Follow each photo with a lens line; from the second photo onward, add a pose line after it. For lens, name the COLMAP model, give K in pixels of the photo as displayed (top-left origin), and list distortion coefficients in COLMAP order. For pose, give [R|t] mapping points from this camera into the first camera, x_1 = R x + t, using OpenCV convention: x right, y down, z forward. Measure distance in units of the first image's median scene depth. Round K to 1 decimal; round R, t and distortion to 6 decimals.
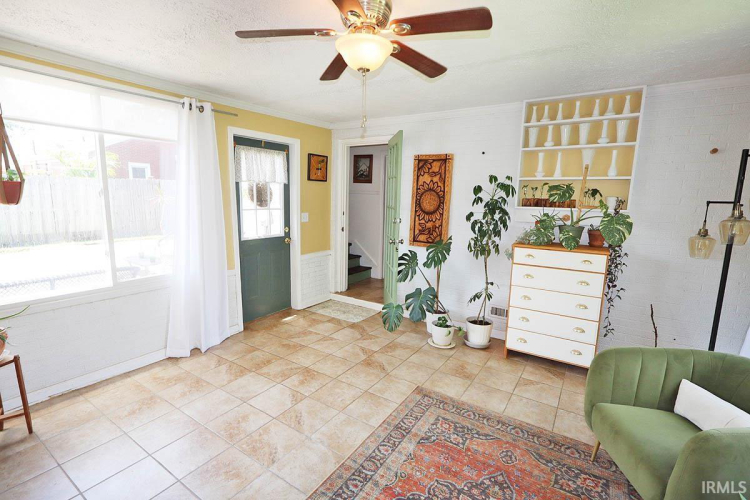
lens RADIAL K [[345.6, 0, 373.6], [0, 345.6, 251.7], [0, 0, 1]] dist [-0.000324, -0.000115]
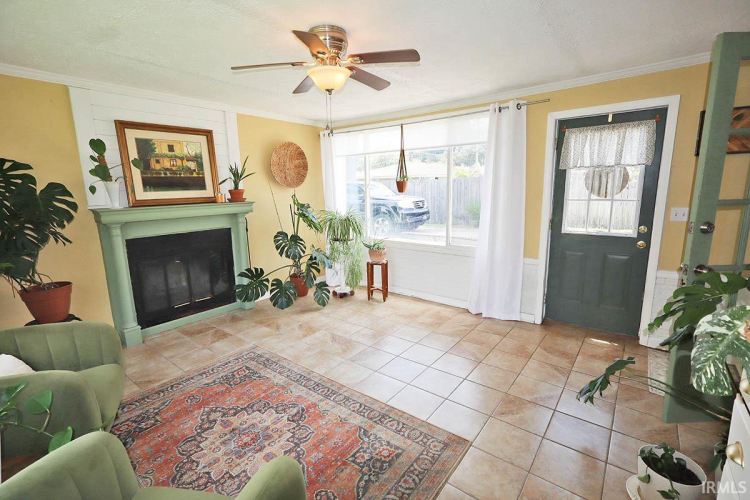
lens RADIAL K [[345.6, 0, 374.7], [0, 345.6, 250.3], [0, 0, 1]] dist [-0.000324, -0.000115]
pose [[-0.078458, 0.162244, -0.983627, 0.797128], [-0.140367, 0.975041, 0.172024, -0.104342], [0.986986, 0.151565, -0.053726, 0.777073]]
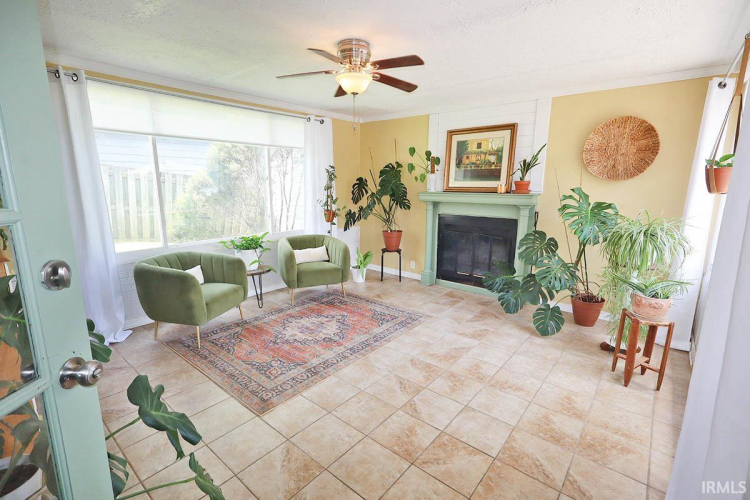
lens RADIAL K [[345.6, 0, 375.1], [0, 345.6, 250.0], [0, 0, 1]] dist [-0.000324, -0.000115]
pose [[-0.993481, -0.051172, 0.101871, -0.185897], [-0.013250, 0.939373, 0.342641, -0.232413], [-0.113228, 0.339058, -0.933927, 1.568485]]
